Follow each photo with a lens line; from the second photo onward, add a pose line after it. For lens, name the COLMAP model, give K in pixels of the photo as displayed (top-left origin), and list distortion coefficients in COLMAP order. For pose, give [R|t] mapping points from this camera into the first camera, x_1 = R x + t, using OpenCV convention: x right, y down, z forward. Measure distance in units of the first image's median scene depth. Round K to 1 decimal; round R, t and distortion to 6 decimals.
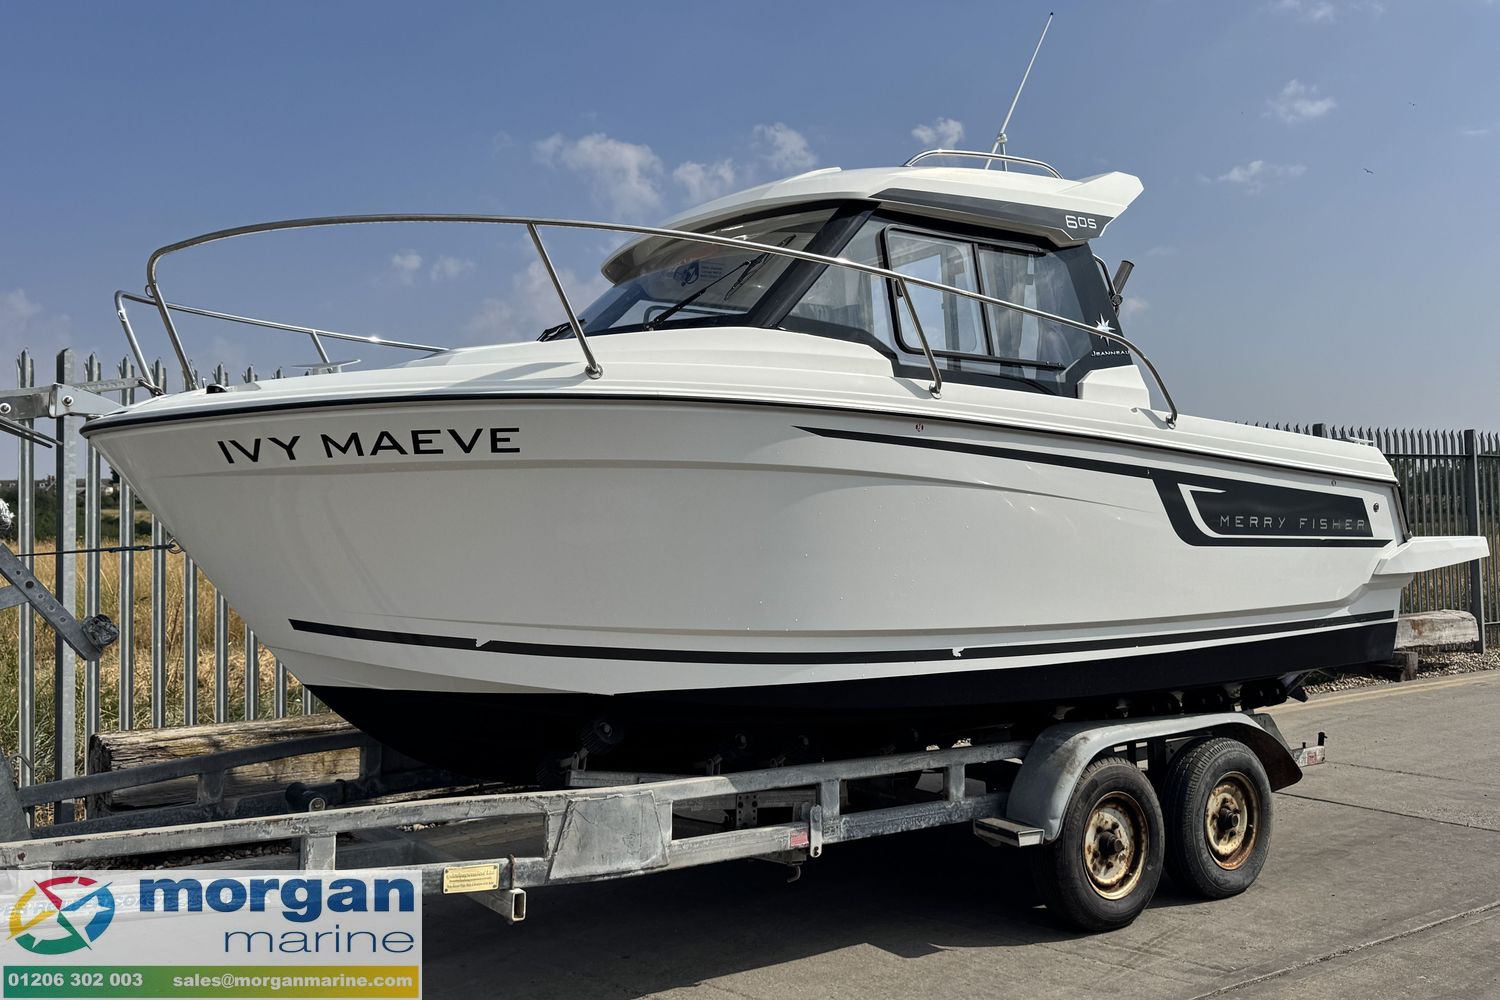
lens RADIAL K [[1261.5, 0, 751.1], [0, 1261.5, 470.7], [0, 0, 1]] dist [0.124605, -0.328357]
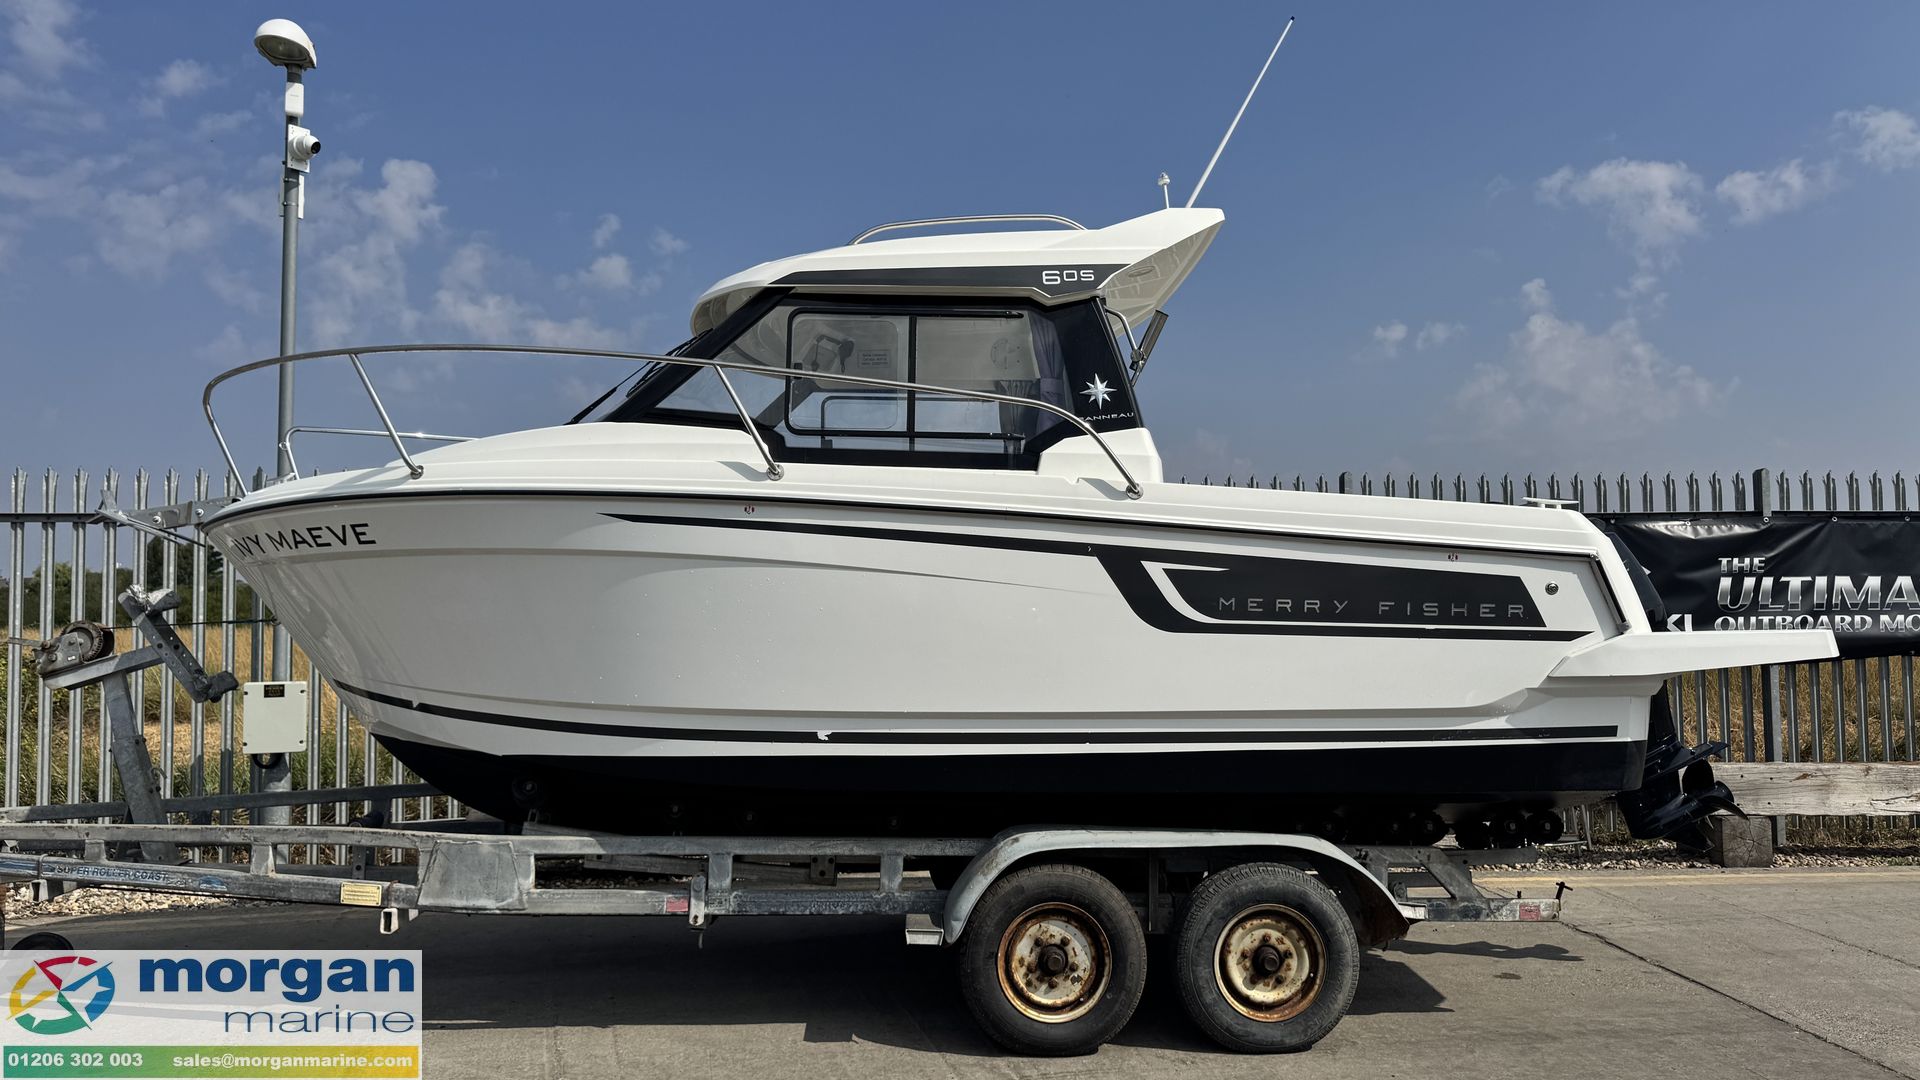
lens RADIAL K [[1364.2, 0, 960.0], [0, 1364.2, 540.0], [0, 0, 1]] dist [0.067820, -0.080946]
pose [[0.856175, -0.023226, -0.516163, 0.759842], [0.015694, 0.999697, -0.018950, 0.012147], [0.516447, 0.008124, 0.856281, 0.134996]]
